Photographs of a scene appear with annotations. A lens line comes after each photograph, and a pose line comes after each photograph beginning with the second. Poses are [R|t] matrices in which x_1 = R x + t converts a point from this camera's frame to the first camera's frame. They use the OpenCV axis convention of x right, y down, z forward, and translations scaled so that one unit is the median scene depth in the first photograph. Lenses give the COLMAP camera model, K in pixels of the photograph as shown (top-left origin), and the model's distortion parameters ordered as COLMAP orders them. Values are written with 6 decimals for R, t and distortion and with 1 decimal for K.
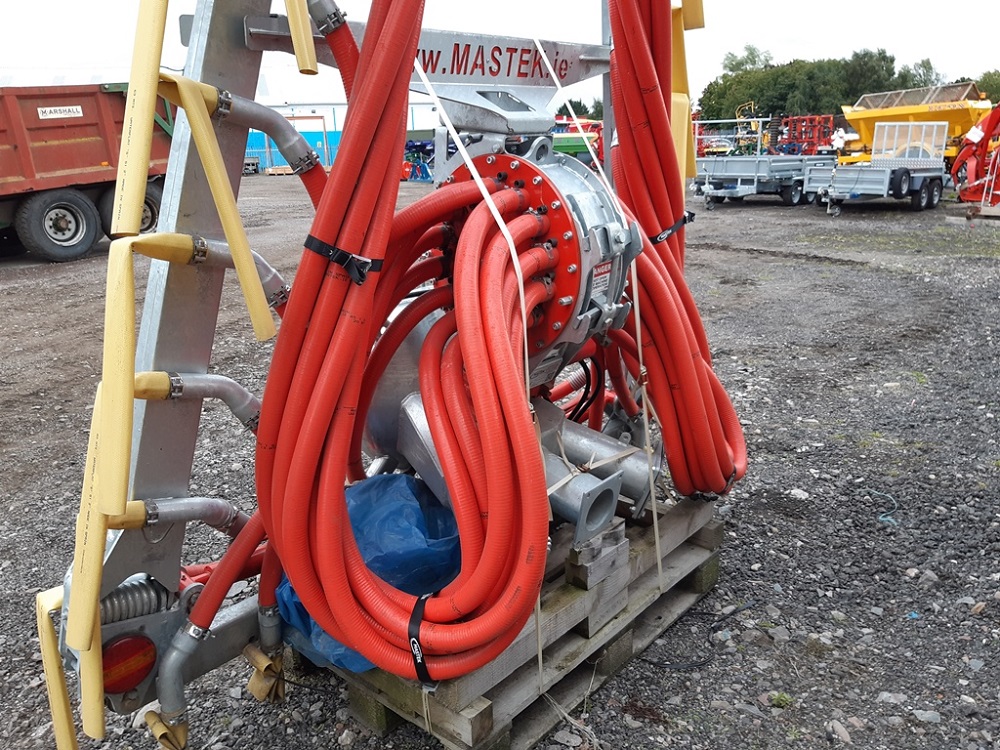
lens RADIAL K [[779.8, 0, 500.0], [0, 779.8, 375.0], [0, 0, 1]] dist [0.004459, -0.007830]
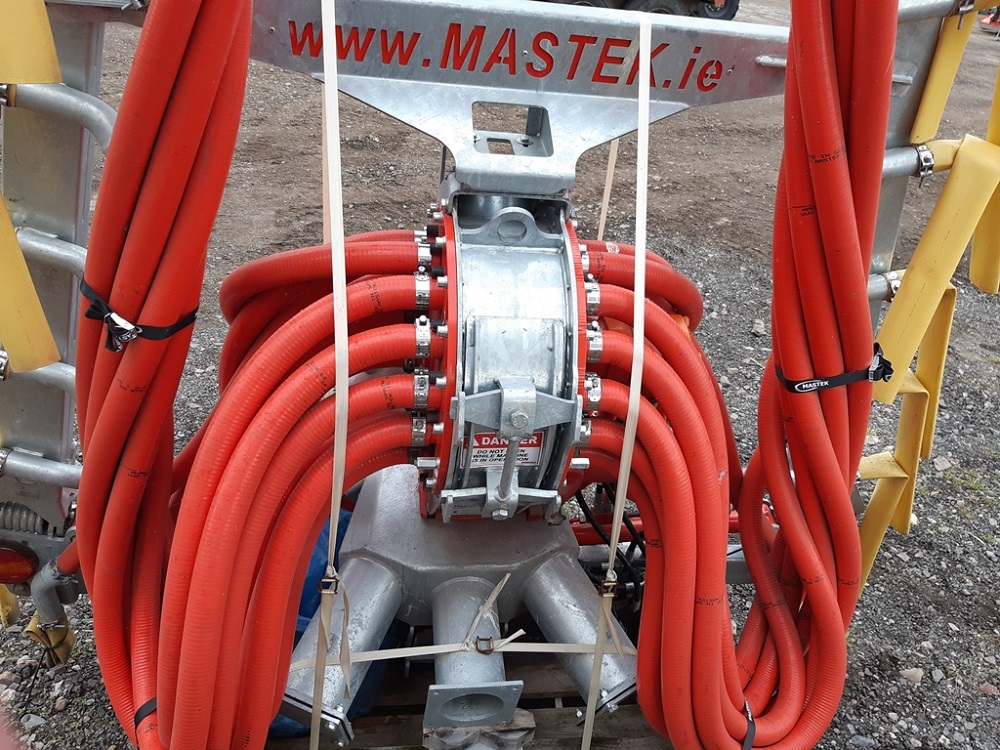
lens RADIAL K [[779.8, 0, 500.0], [0, 779.8, 375.0], [0, 0, 1]] dist [0.004459, -0.007830]
pose [[0.755164, 0.434399, -0.490943, 0.391107], [-0.319658, 0.897863, 0.302757, -0.353597], [0.572317, -0.071697, 0.816892, 0.455882]]
